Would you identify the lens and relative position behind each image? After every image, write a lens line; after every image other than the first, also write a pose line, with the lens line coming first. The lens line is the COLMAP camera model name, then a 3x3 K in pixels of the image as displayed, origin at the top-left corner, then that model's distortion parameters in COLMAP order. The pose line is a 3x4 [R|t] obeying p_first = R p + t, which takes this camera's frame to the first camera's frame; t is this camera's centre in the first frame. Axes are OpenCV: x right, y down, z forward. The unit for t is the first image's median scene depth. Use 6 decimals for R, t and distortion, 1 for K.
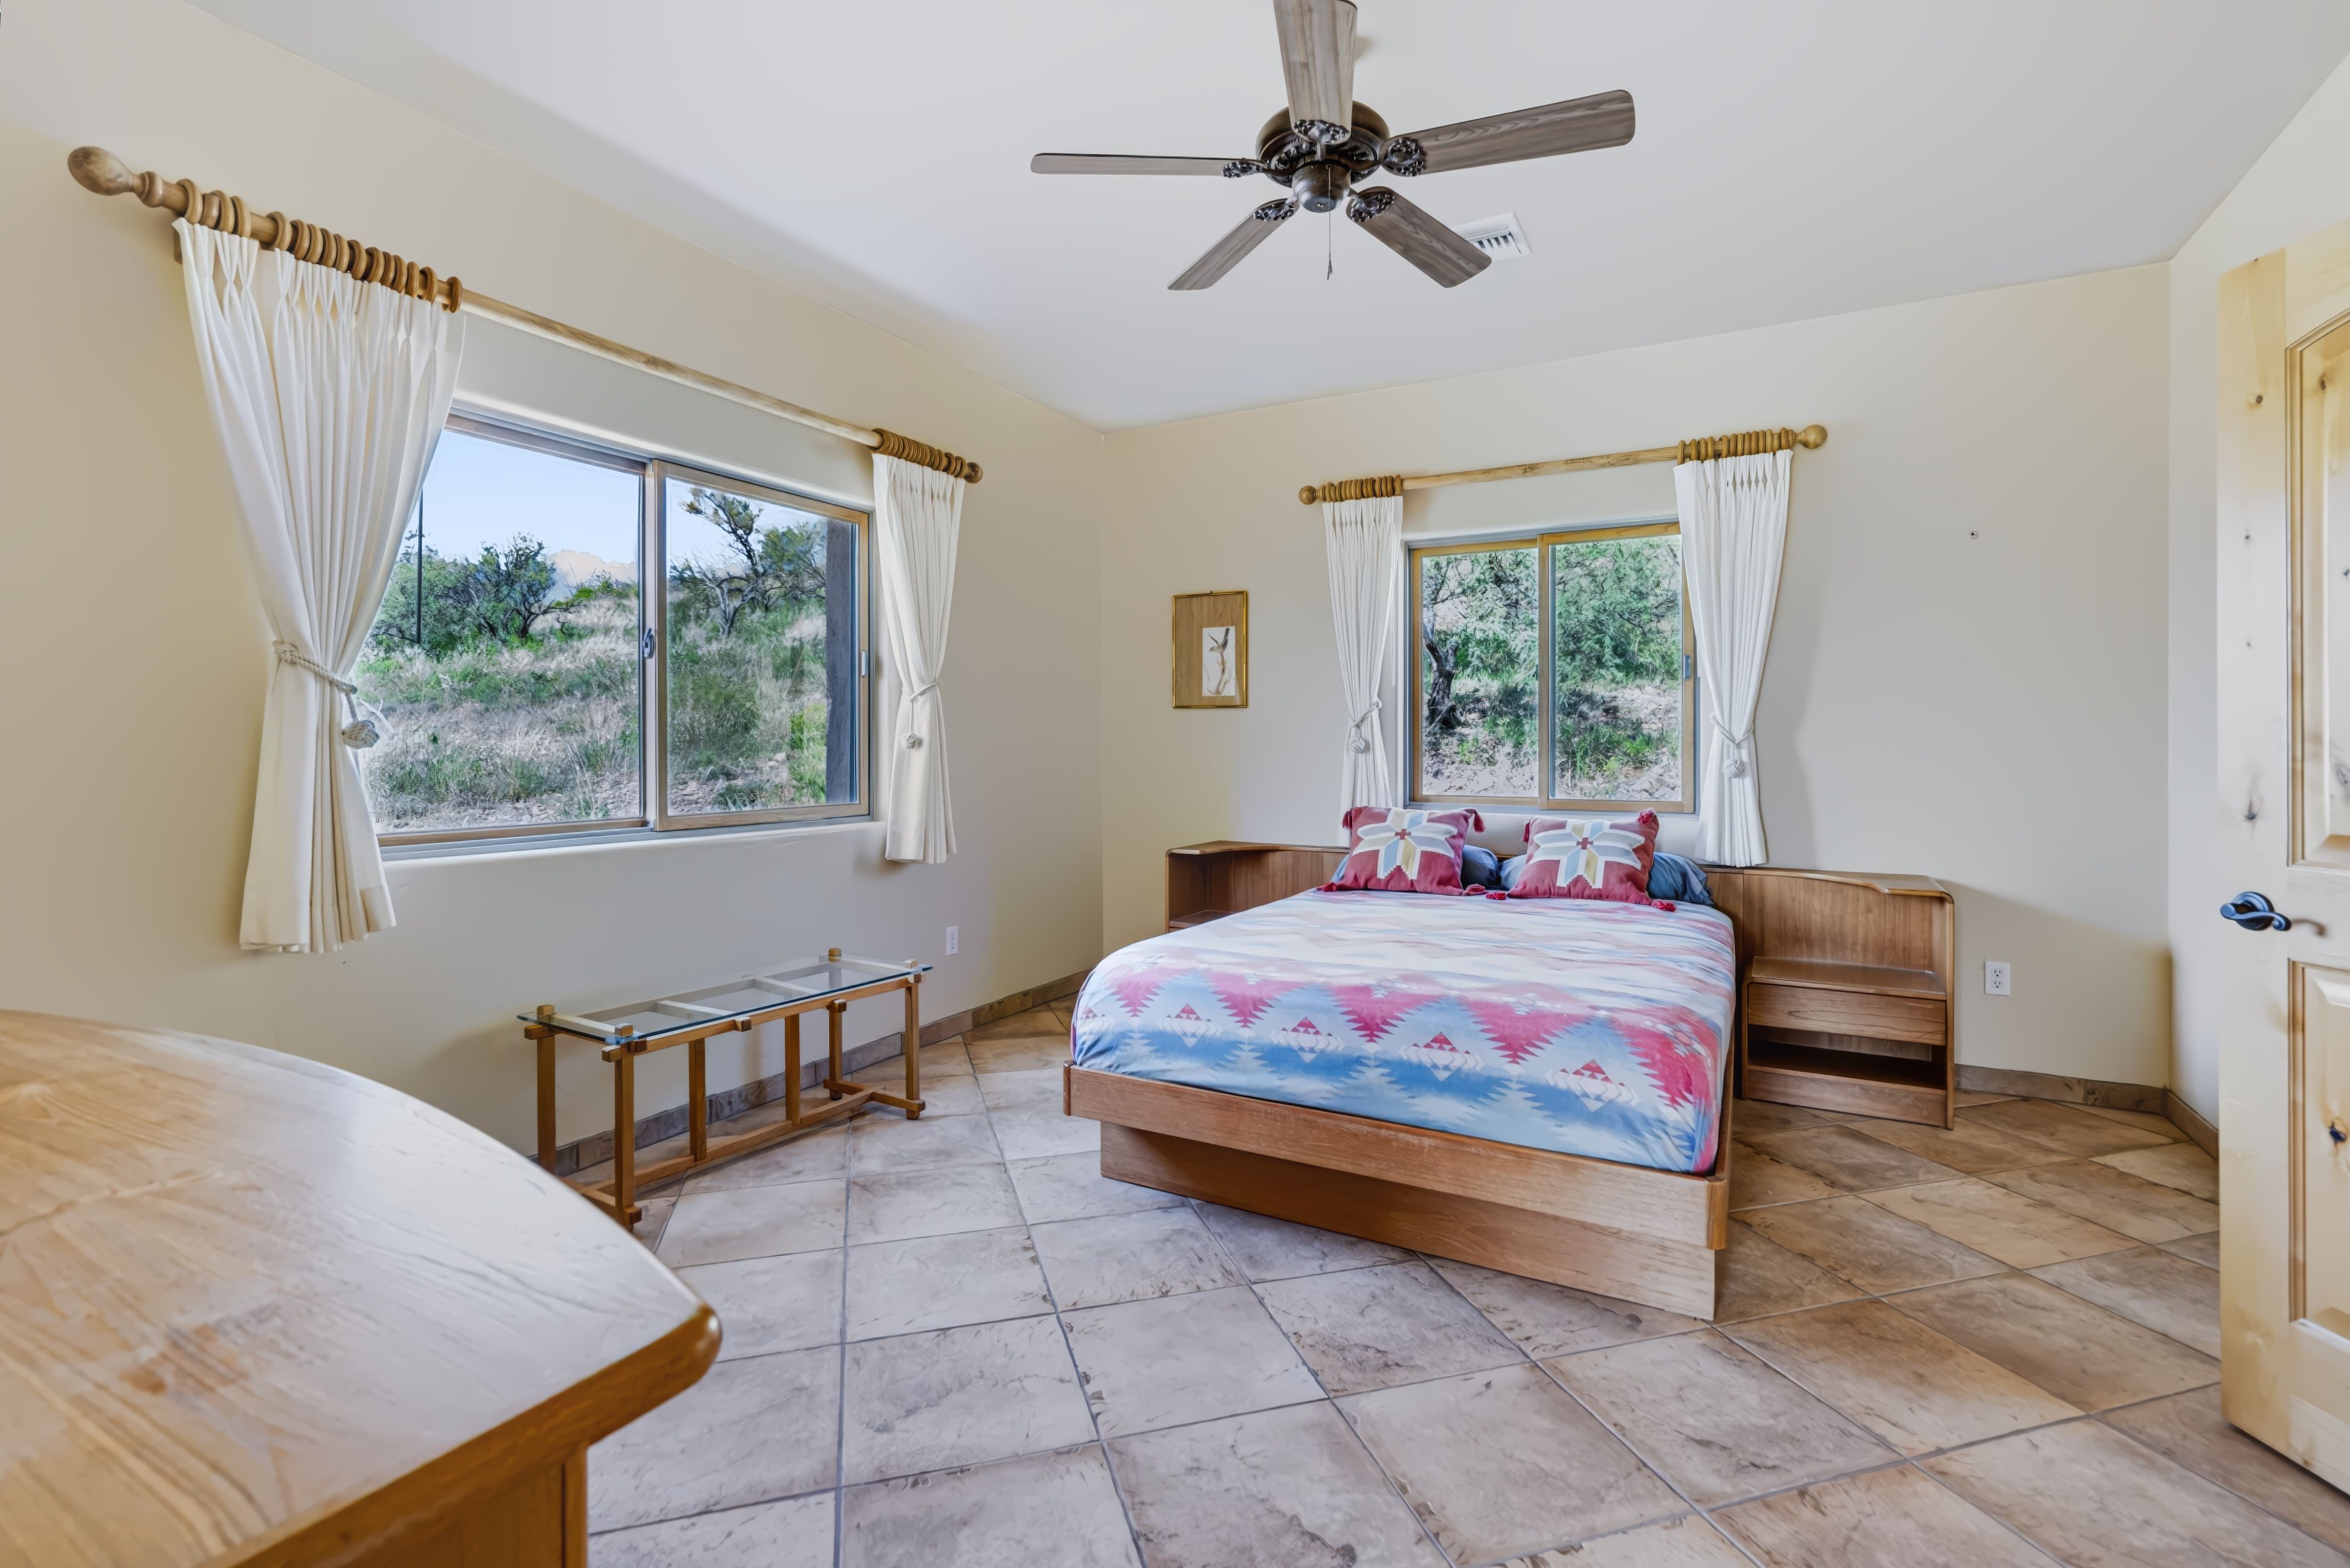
lens RADIAL K [[1079.6, 0, 1171.4], [0, 1079.6, 762.2], [0, 0, 1]] dist [-0.002254, 0.000761]
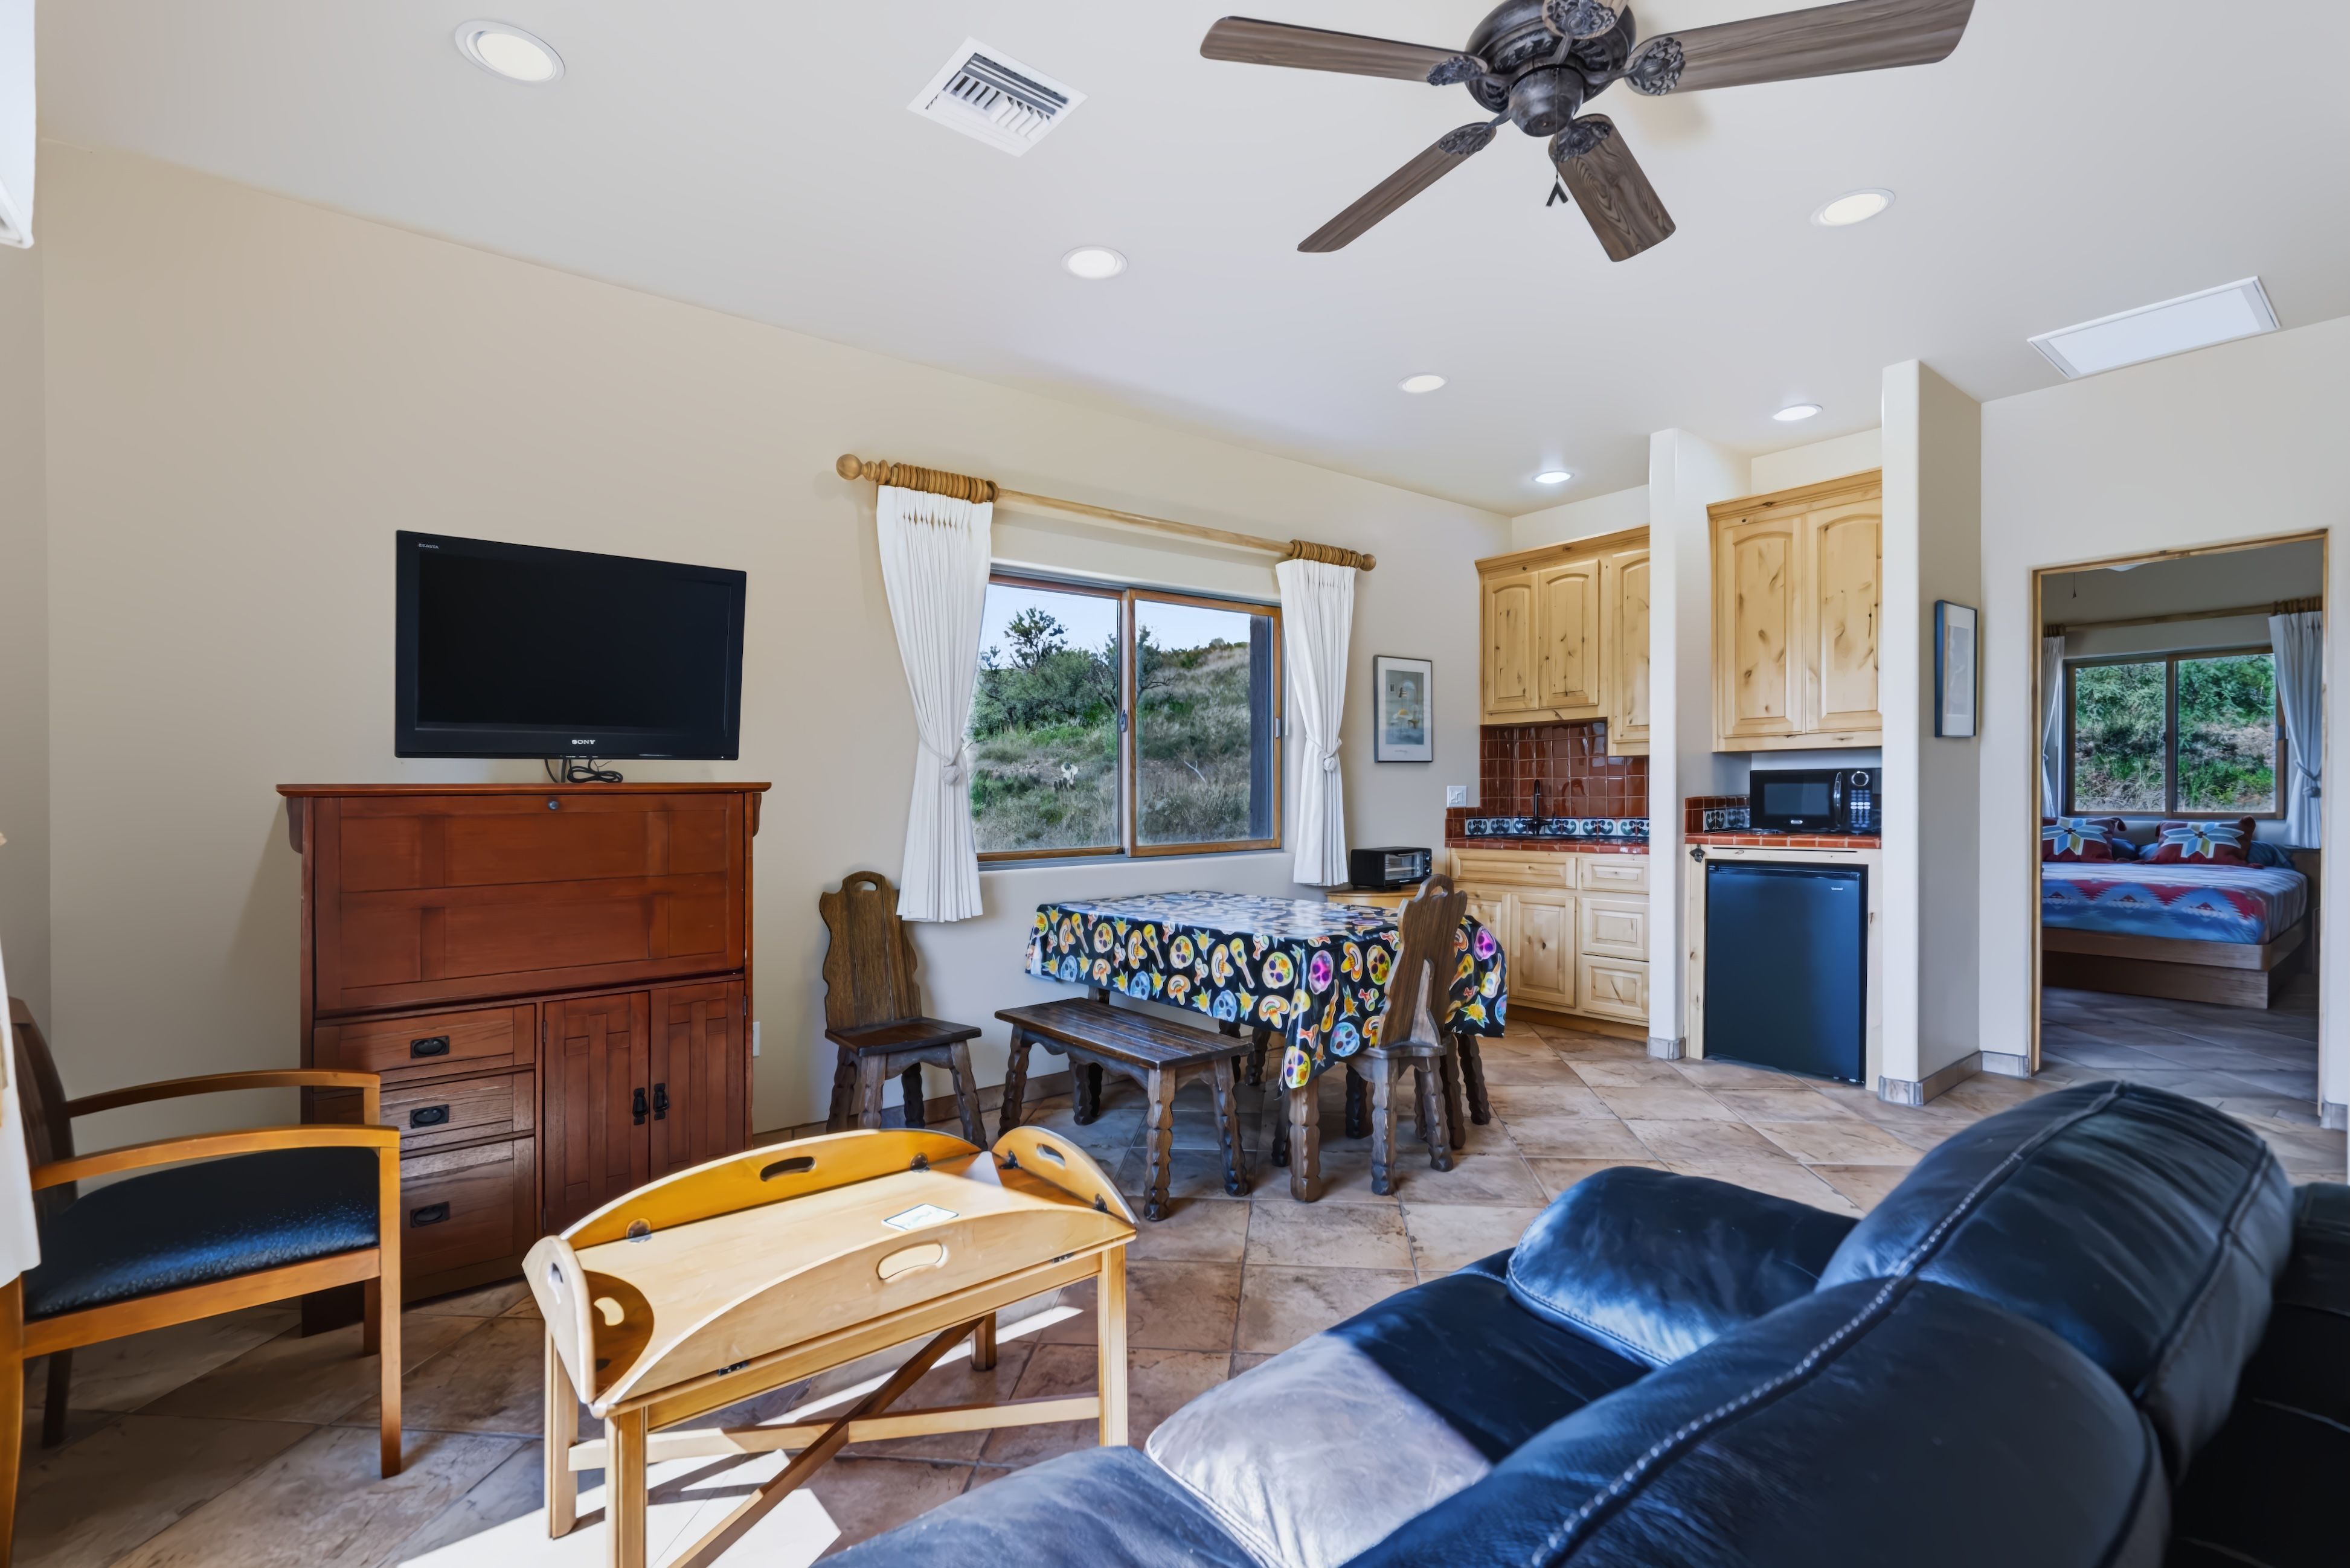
lens RADIAL K [[1079.6, 0, 1171.4], [0, 1079.6, 797.1], [0, 0, 1]] dist [-0.002254, 0.000761]
pose [[0.922972, -0.000369, -0.384866, -0.482551], [0.000399, 1.000000, -0.000002, 0.011211], [0.384866, -0.000151, 0.922973, -1.249906]]
